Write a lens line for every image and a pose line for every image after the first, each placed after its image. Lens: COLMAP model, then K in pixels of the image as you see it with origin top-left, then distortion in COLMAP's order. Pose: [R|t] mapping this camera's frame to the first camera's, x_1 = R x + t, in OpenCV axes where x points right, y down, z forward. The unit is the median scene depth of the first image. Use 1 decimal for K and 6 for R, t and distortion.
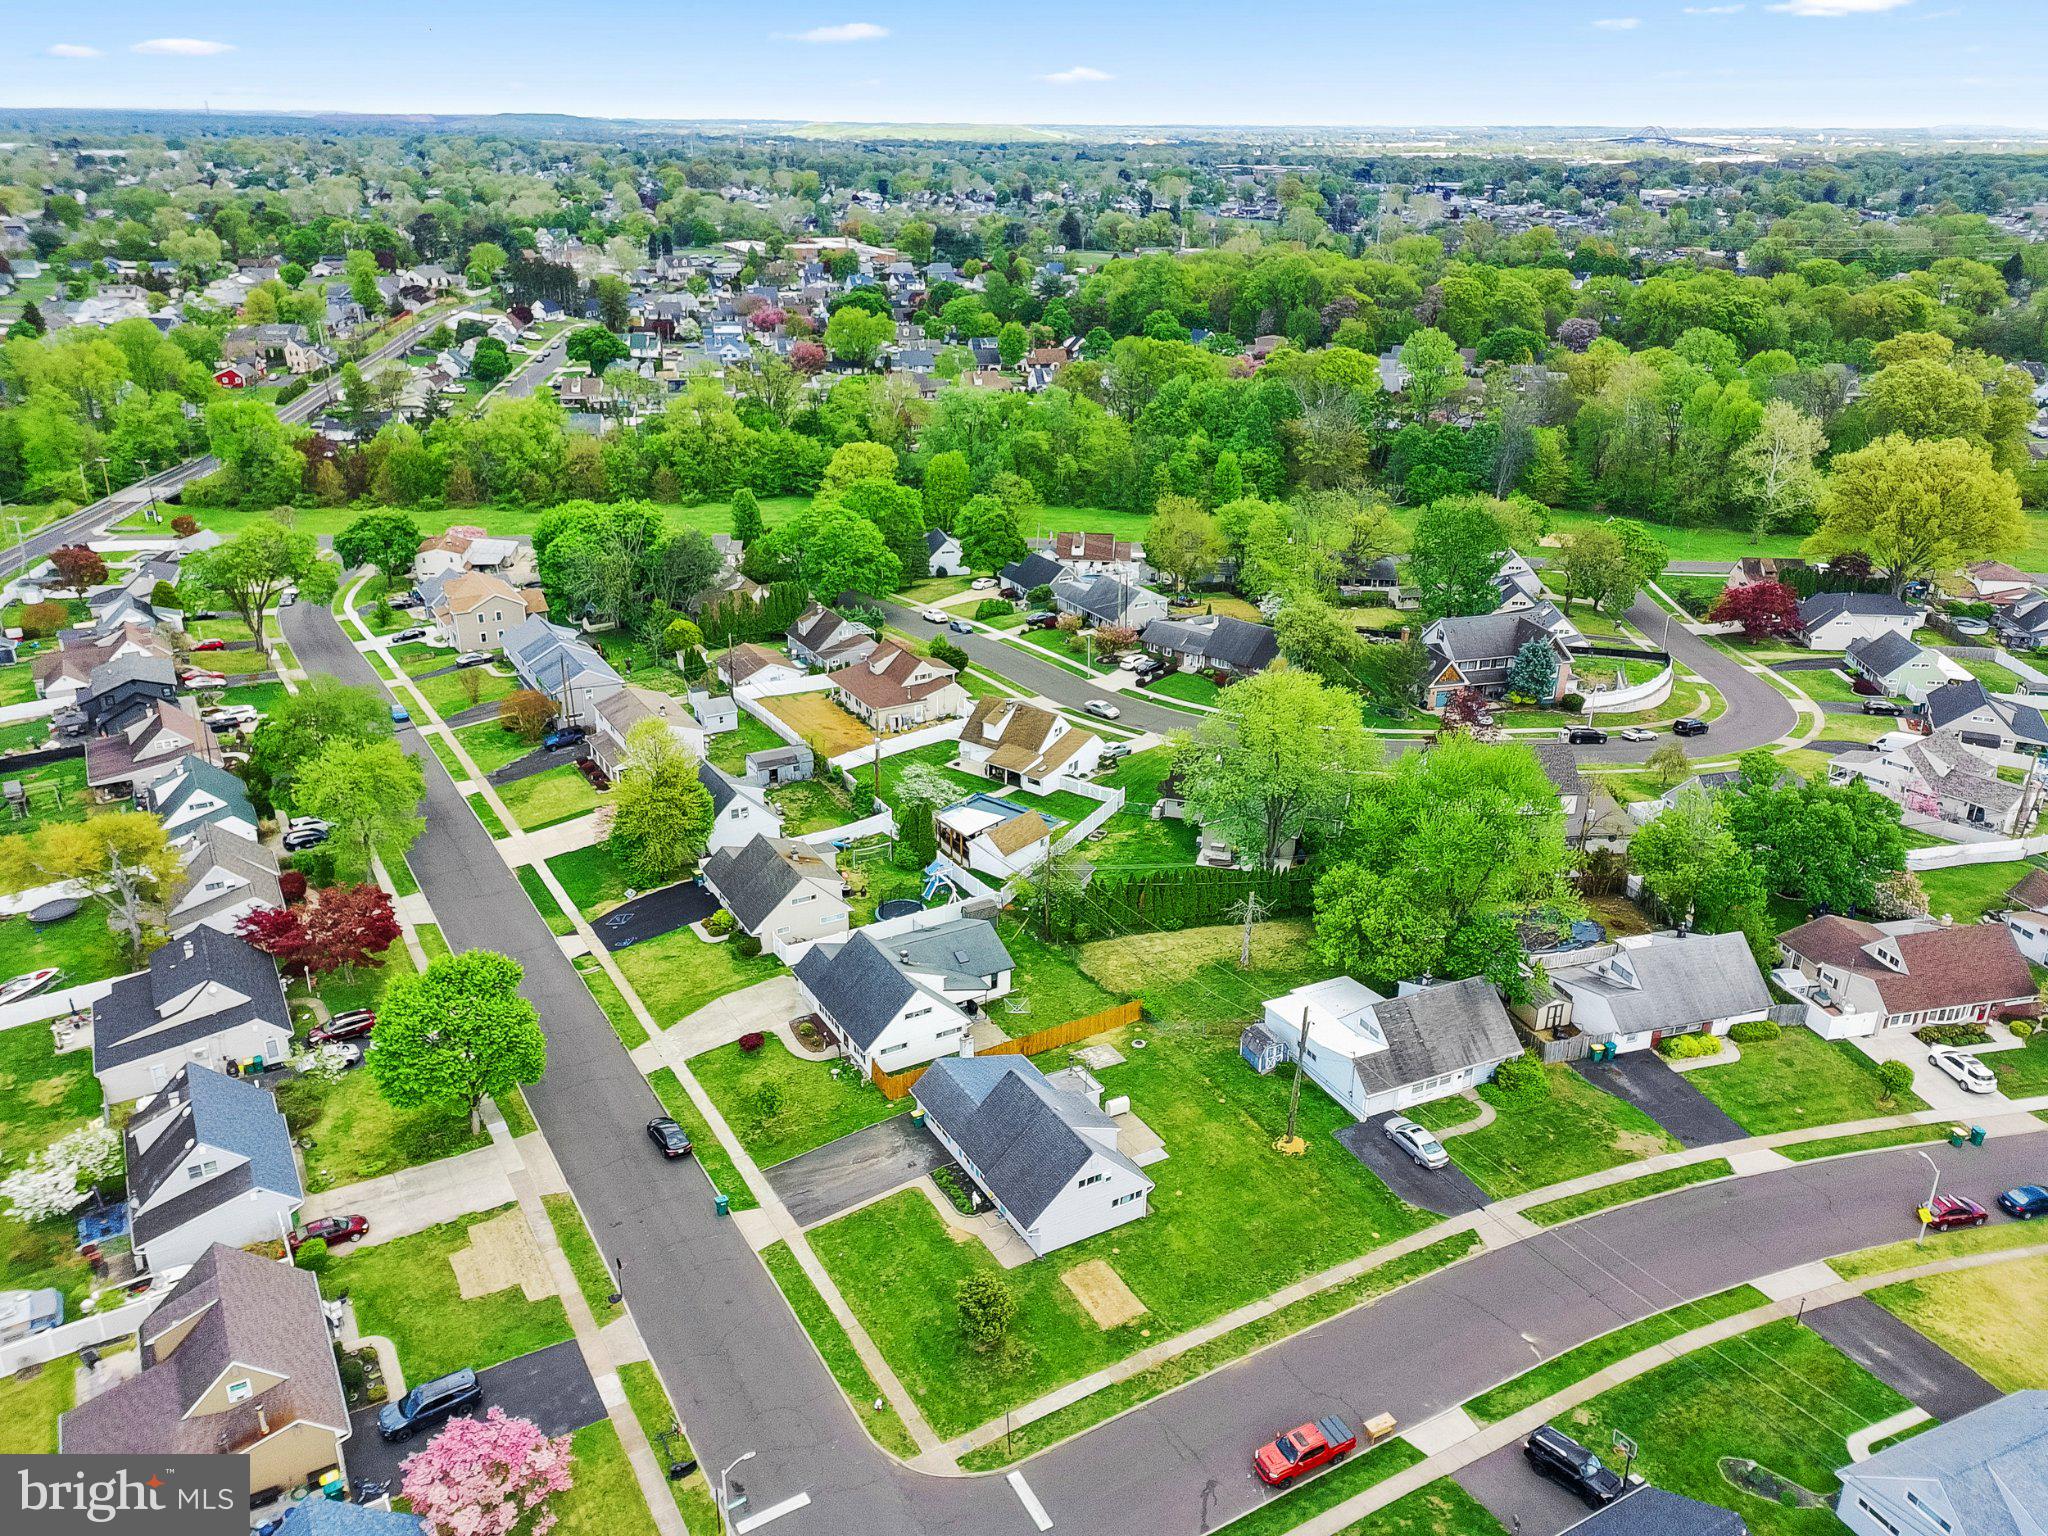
lens RADIAL K [[1535.2, 0, 1014.3], [0, 1535.2, 762.3], [0, 0, 1]] dist [0.040706, 0.032963]
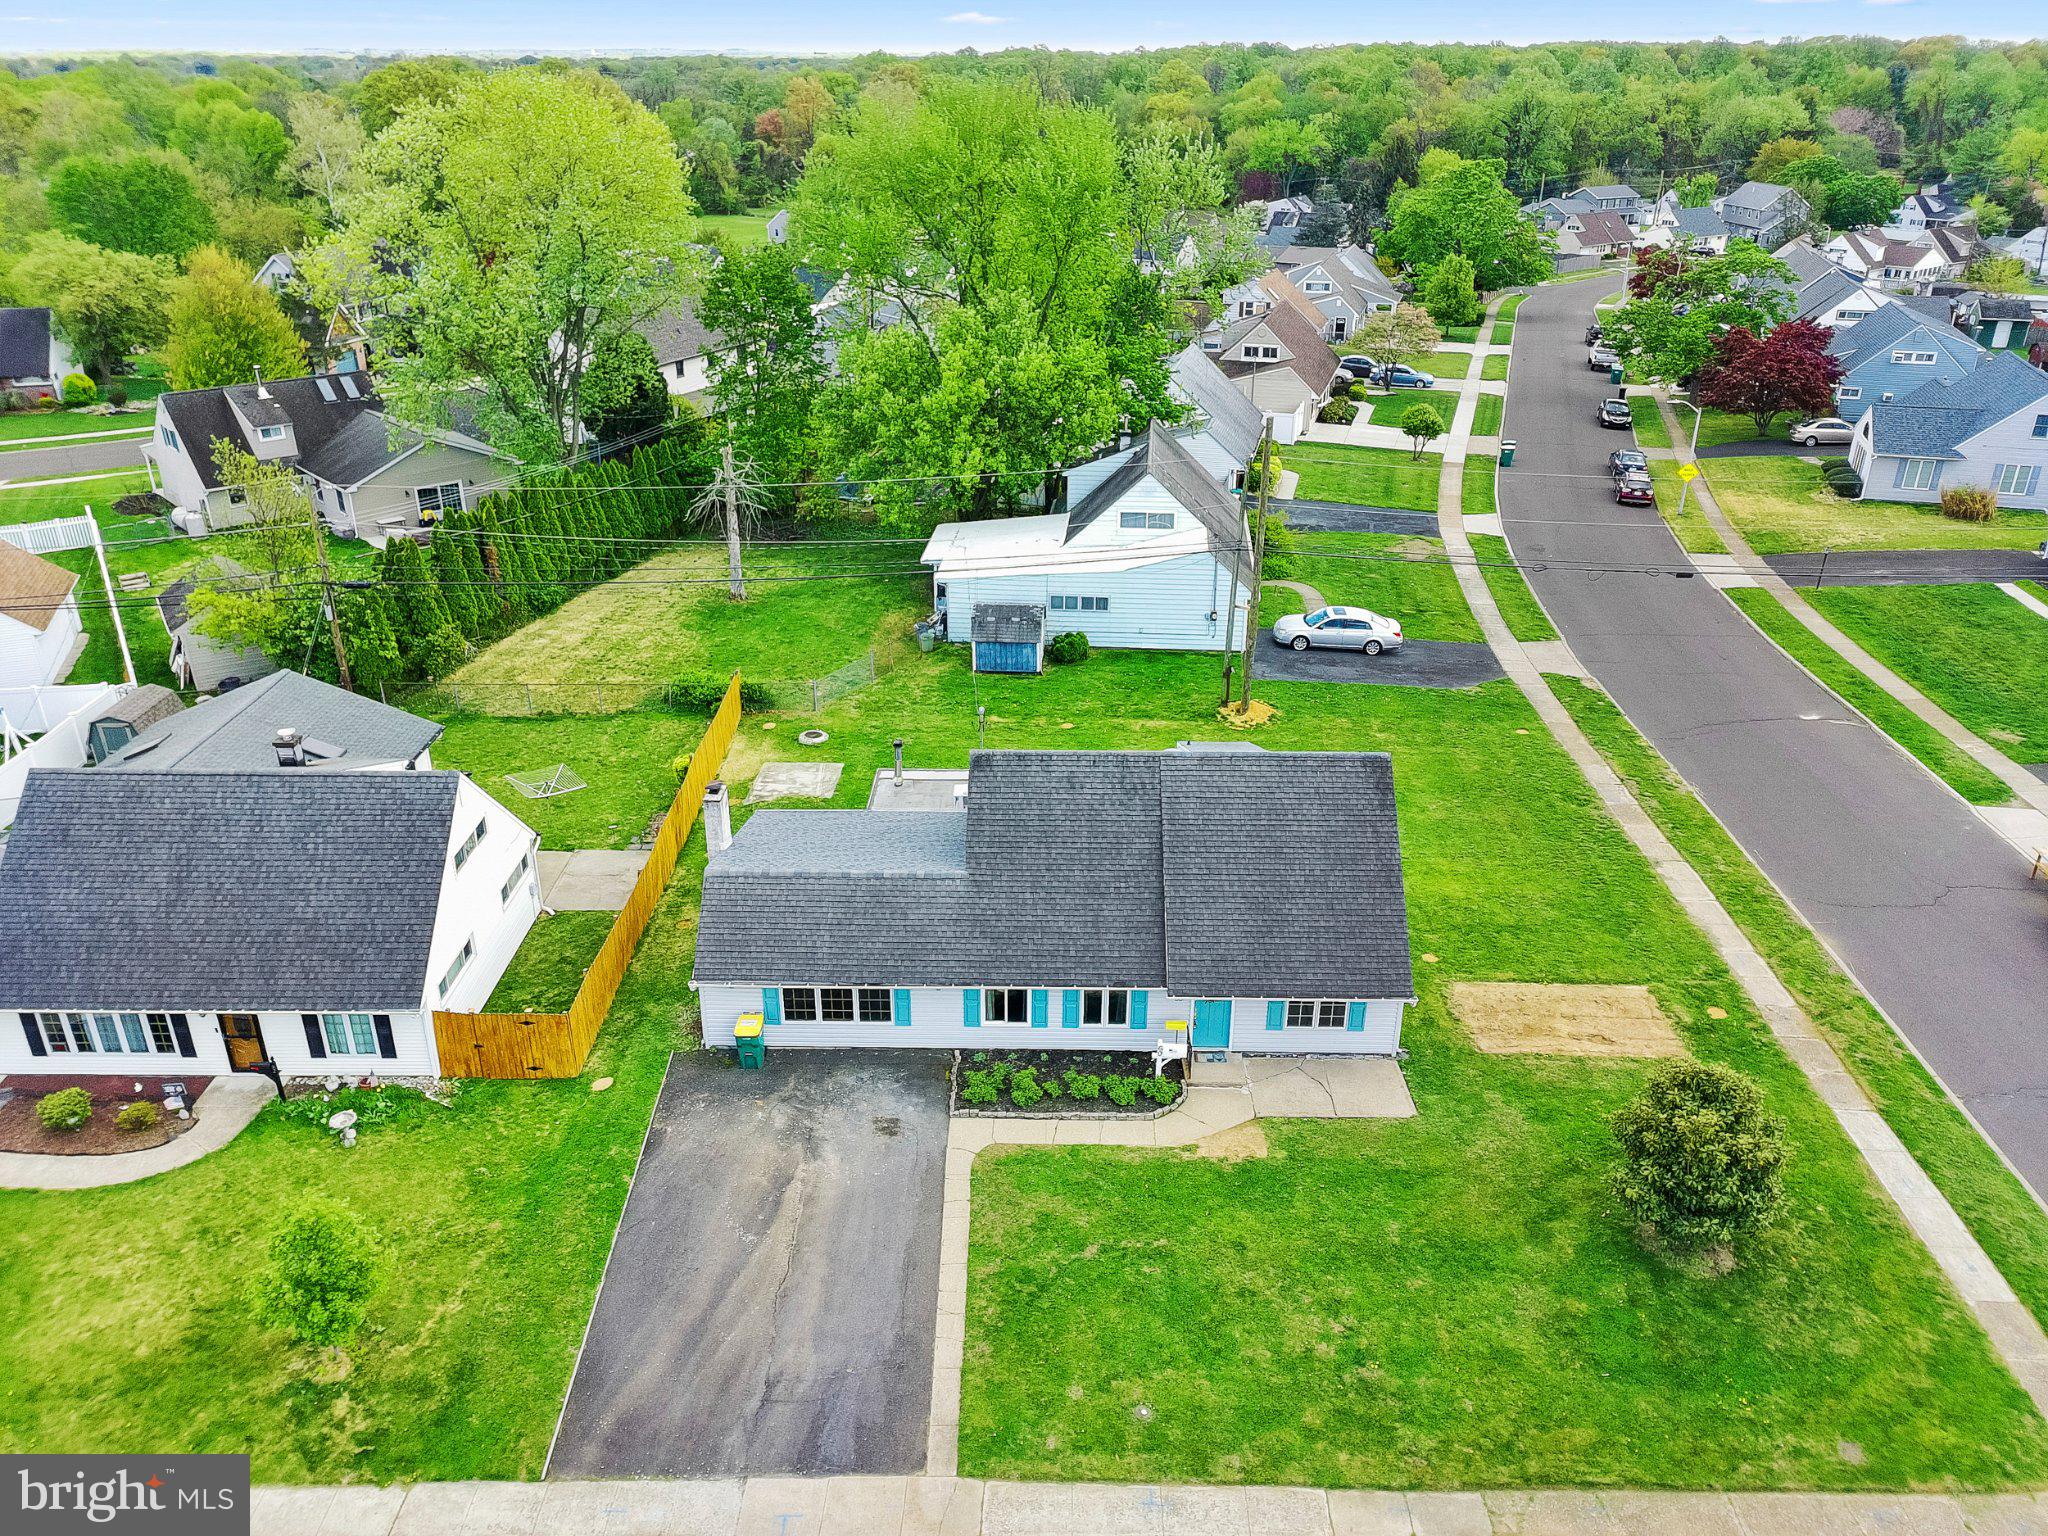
lens RADIAL K [[1512.8, 0, 1017.4], [0, 1512.8, 759.5], [0, 0, 1]] dist [0.065109, -0.046905]
pose [[0.509597, -0.368651, 0.777437, -0.260137], [0.327612, 0.918635, 0.220861, 0.111361], [-0.795601, 0.142148, 0.588908, 0.703266]]
